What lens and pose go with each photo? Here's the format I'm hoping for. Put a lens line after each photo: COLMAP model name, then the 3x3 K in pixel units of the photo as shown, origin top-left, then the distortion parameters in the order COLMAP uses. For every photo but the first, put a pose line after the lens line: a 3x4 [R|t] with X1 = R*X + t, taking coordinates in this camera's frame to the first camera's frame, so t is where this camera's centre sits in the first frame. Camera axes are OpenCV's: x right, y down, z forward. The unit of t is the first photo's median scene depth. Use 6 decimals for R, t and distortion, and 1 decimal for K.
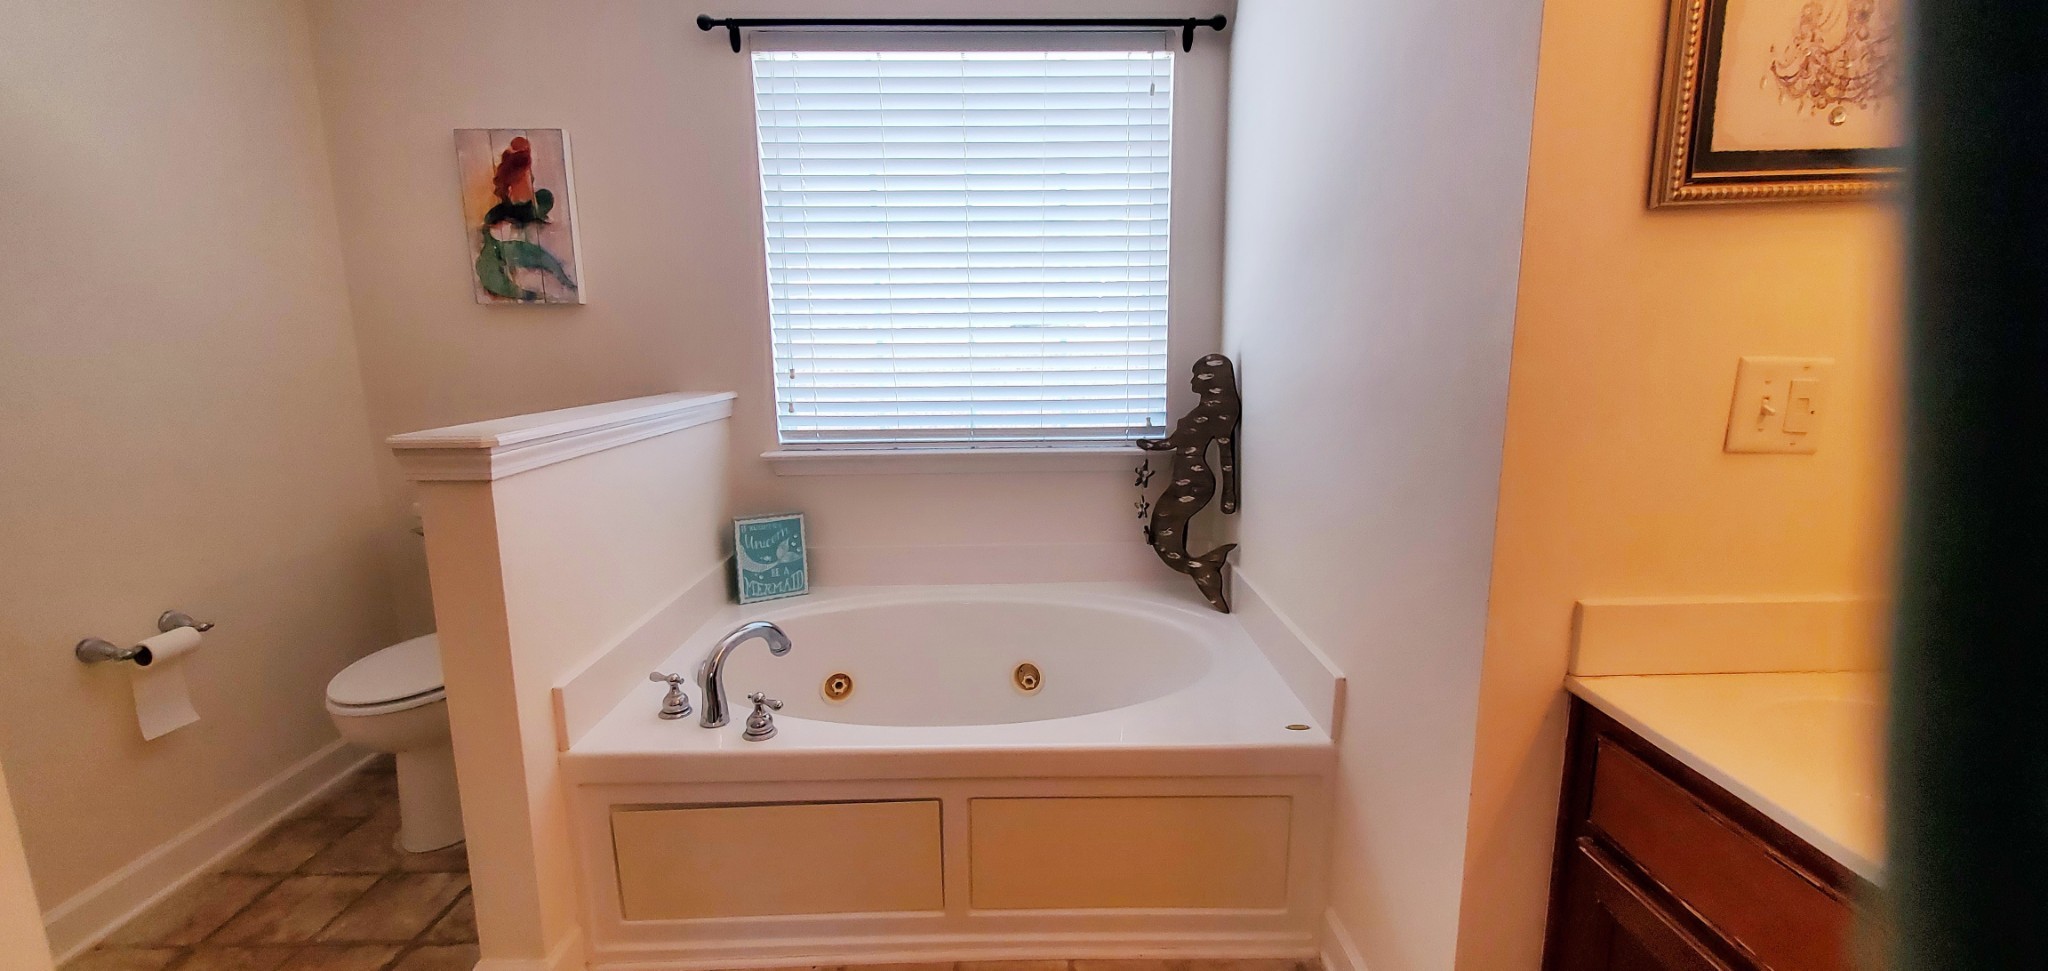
lens RADIAL K [[812.0, 0, 1035.4], [0, 812.0, 481.1], [0, 0, 1]] dist [0.008387, -0.002572]
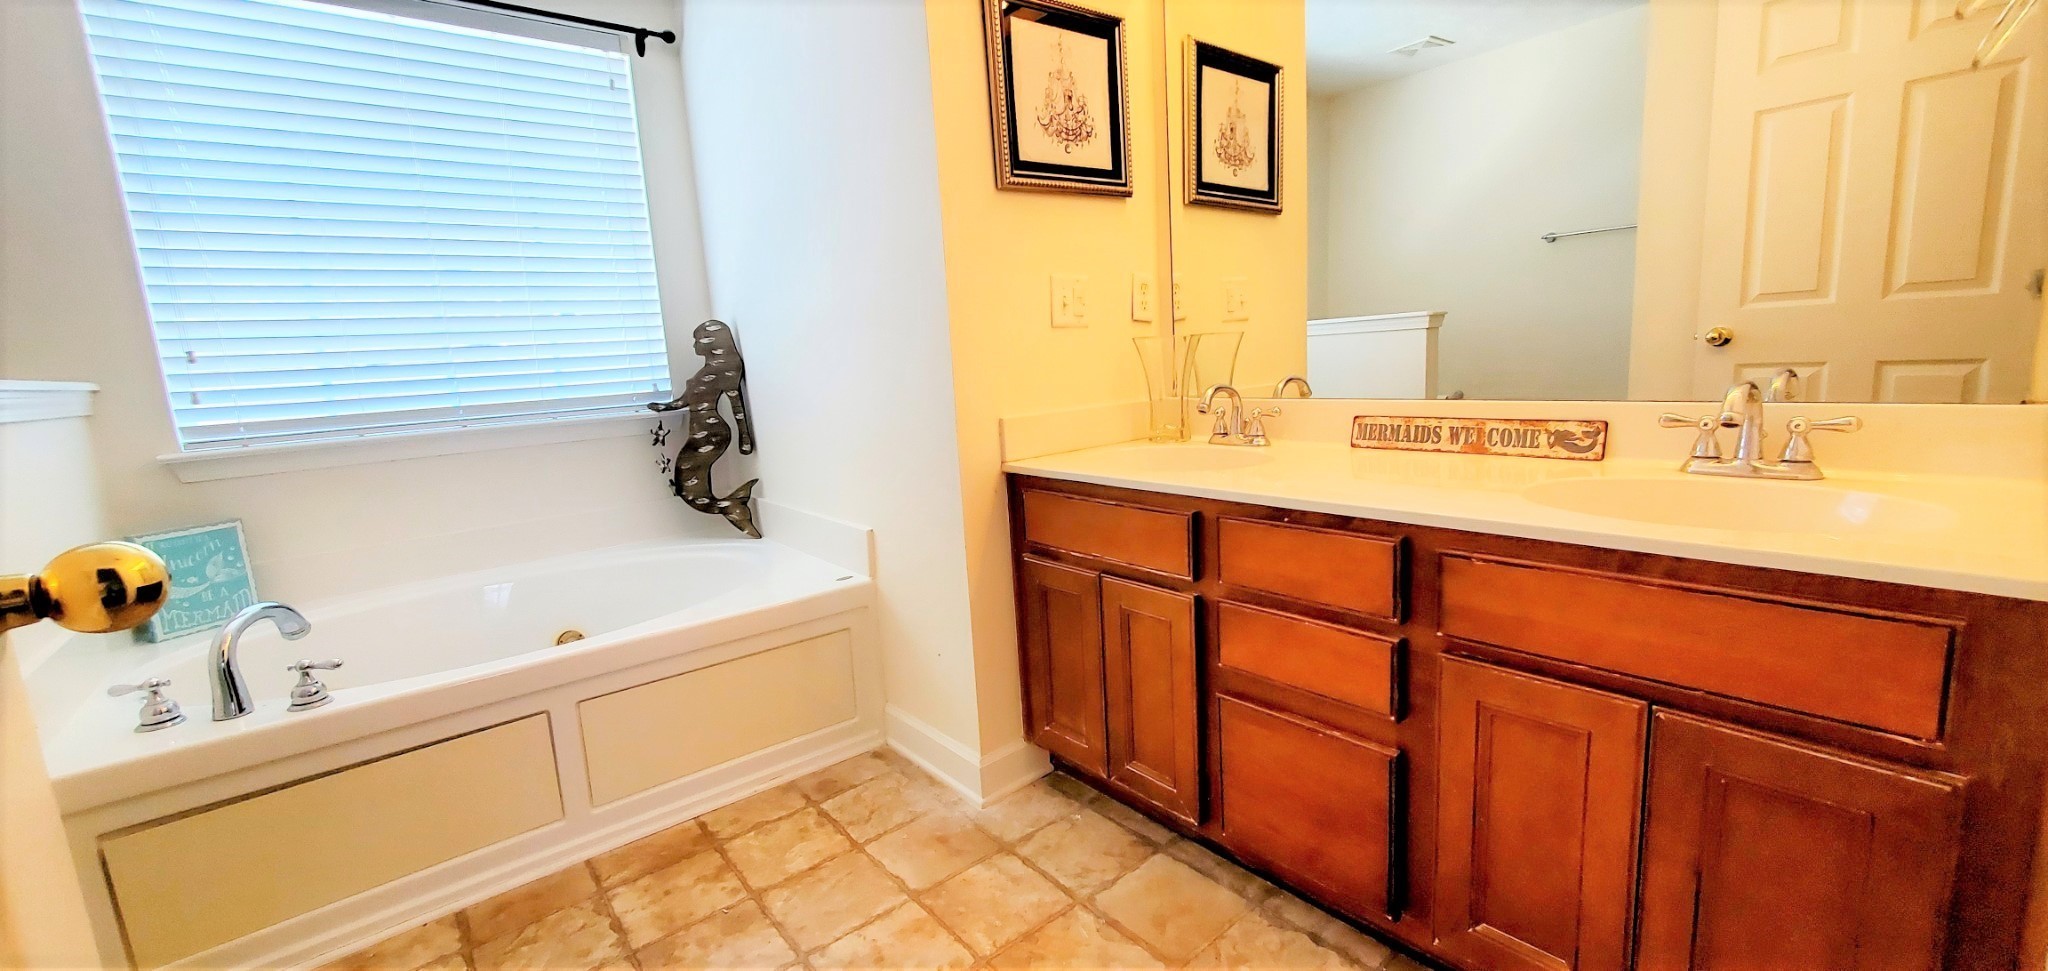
lens RADIAL K [[812.0, 0, 1029.0], [0, 812.0, 478.8], [0, 0, 1]] dist [0.008387, -0.002572]
pose [[0.786730, -0.136975, 0.601908, -0.178346], [0.158870, 0.987153, 0.016993, 0.138636], [-0.596504, 0.082256, 0.798384, -0.208121]]
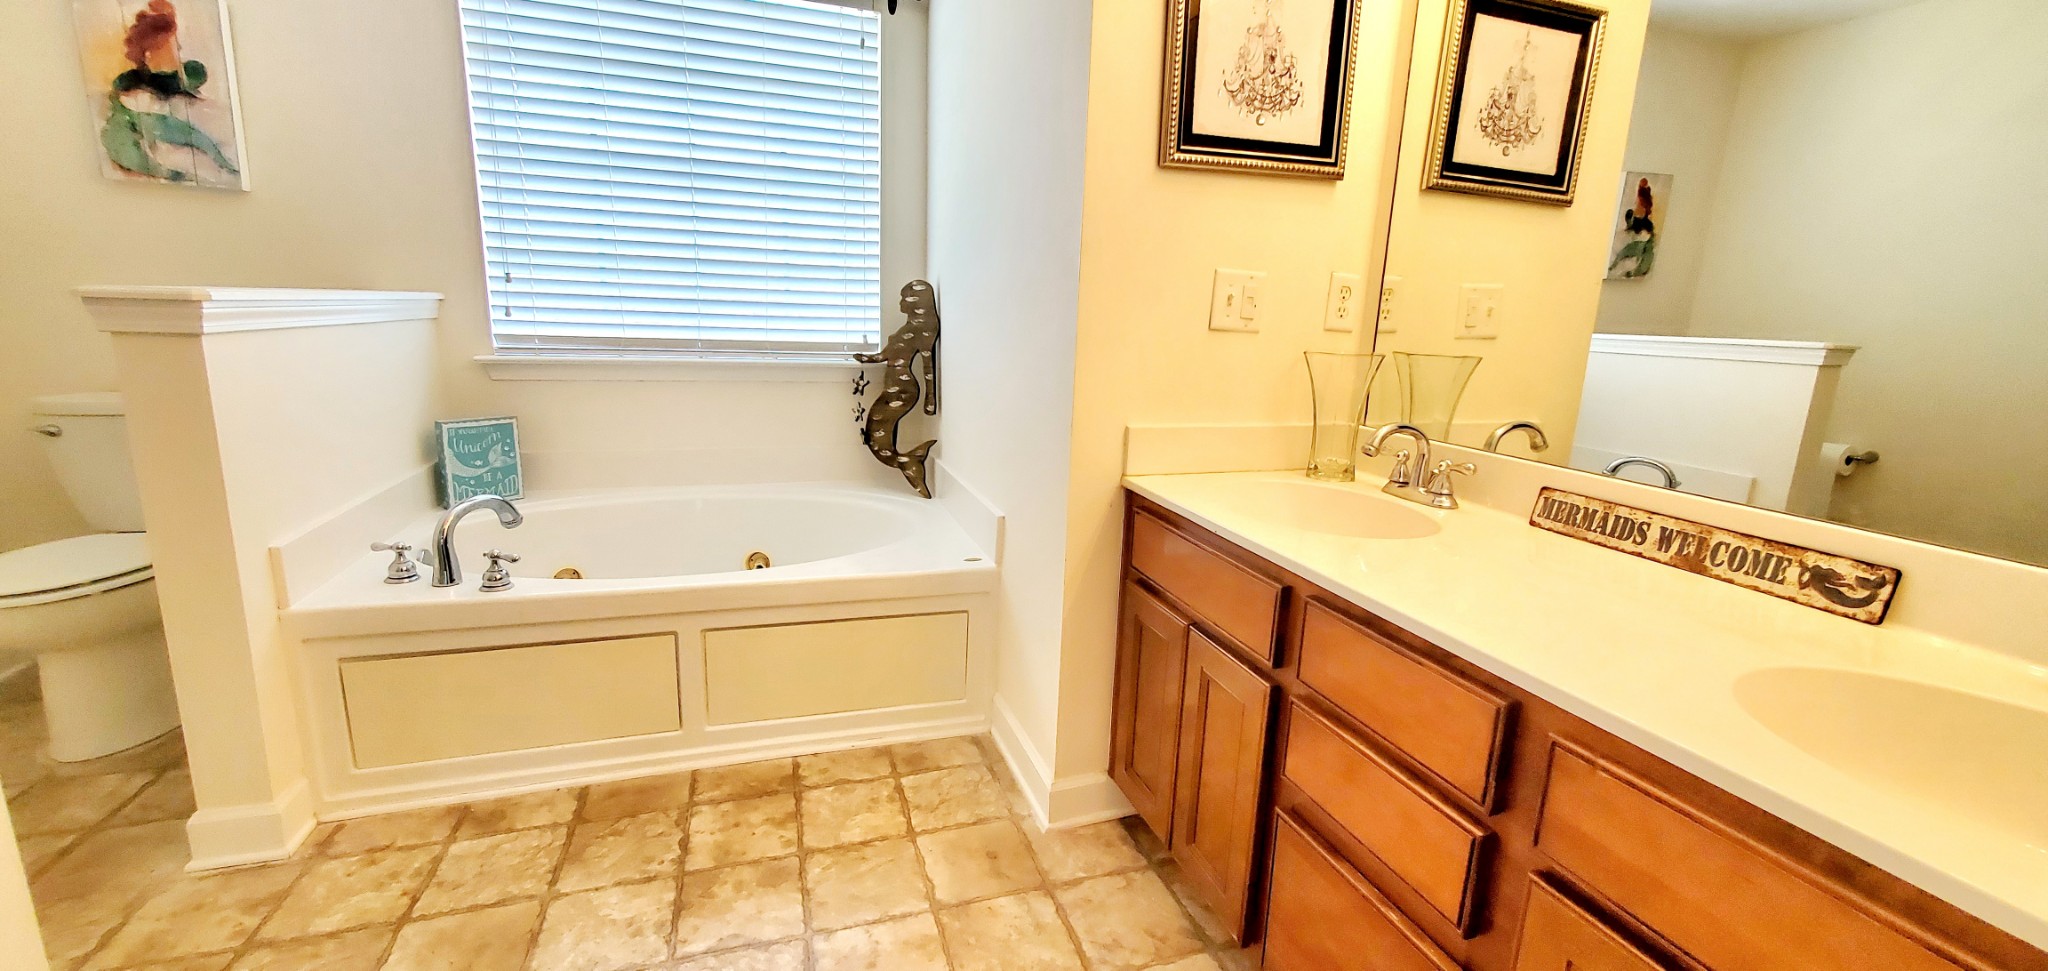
lens RADIAL K [[812.0, 0, 1029.2], [0, 812.0, 480.2], [0, 0, 1]] dist [0.008387, -0.002572]
pose [[0.953977, -0.019663, 0.299234, 0.018781], [0.007209, 0.999063, 0.042667, 0.099927], [-0.299793, -0.038546, 0.953225, -0.218353]]
